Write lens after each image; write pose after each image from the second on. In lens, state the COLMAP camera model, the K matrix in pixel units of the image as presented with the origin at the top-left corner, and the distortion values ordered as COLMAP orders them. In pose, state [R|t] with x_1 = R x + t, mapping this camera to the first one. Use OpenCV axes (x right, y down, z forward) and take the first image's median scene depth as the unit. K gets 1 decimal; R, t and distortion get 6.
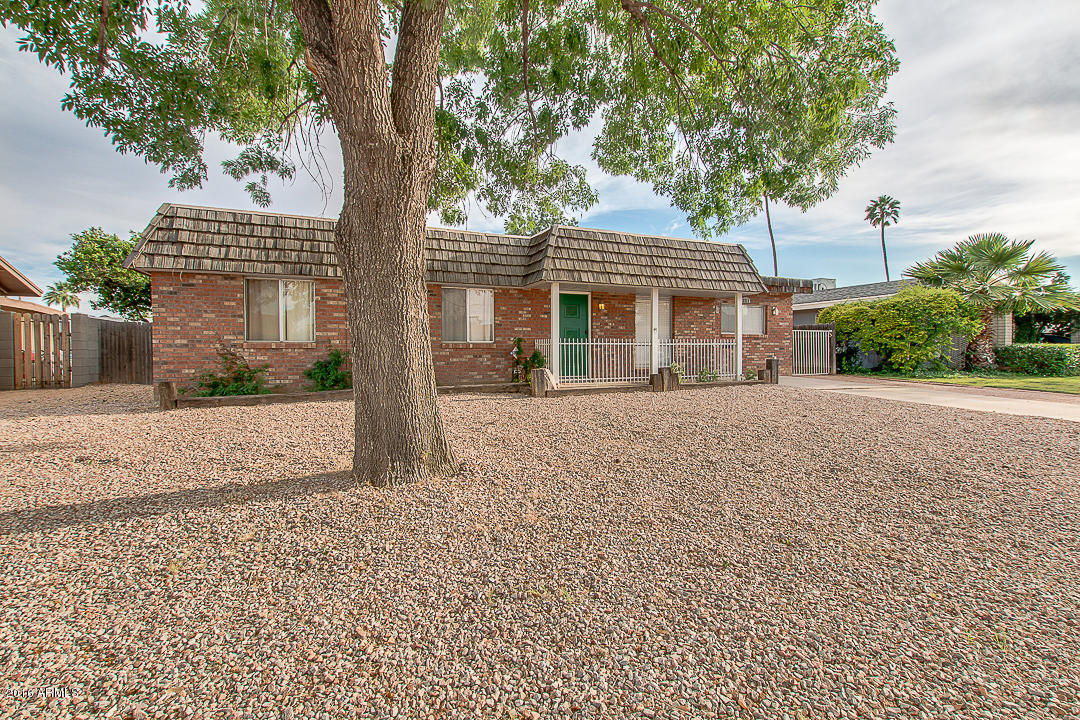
lens RADIAL K [[500.4, 0, 541.1], [0, 500.4, 355.7], [0, 0, 1]] dist [0.002871, -0.000818]
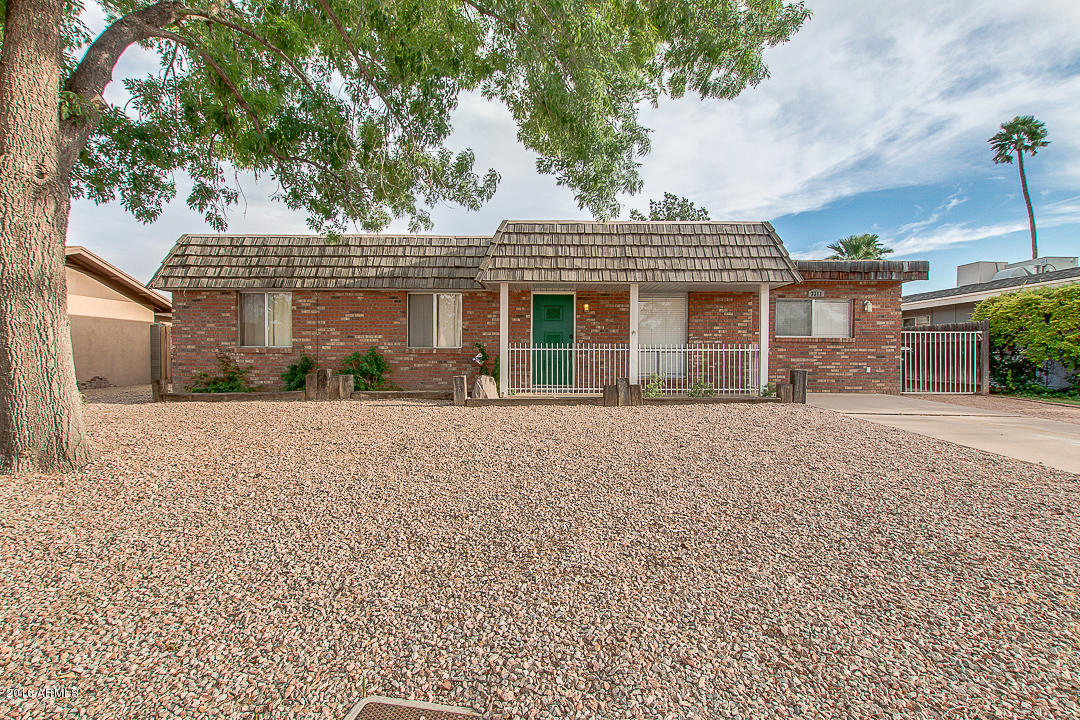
lens RADIAL K [[500.4, 0, 542.5], [0, 500.4, 361.5], [0, 0, 1]] dist [0.002871, -0.000818]
pose [[0.919588, 0.011745, -0.392709, 0.443430], [-0.011205, 0.999930, 0.003667, -0.005698], [0.392725, 0.001028, 0.919656, 0.174639]]
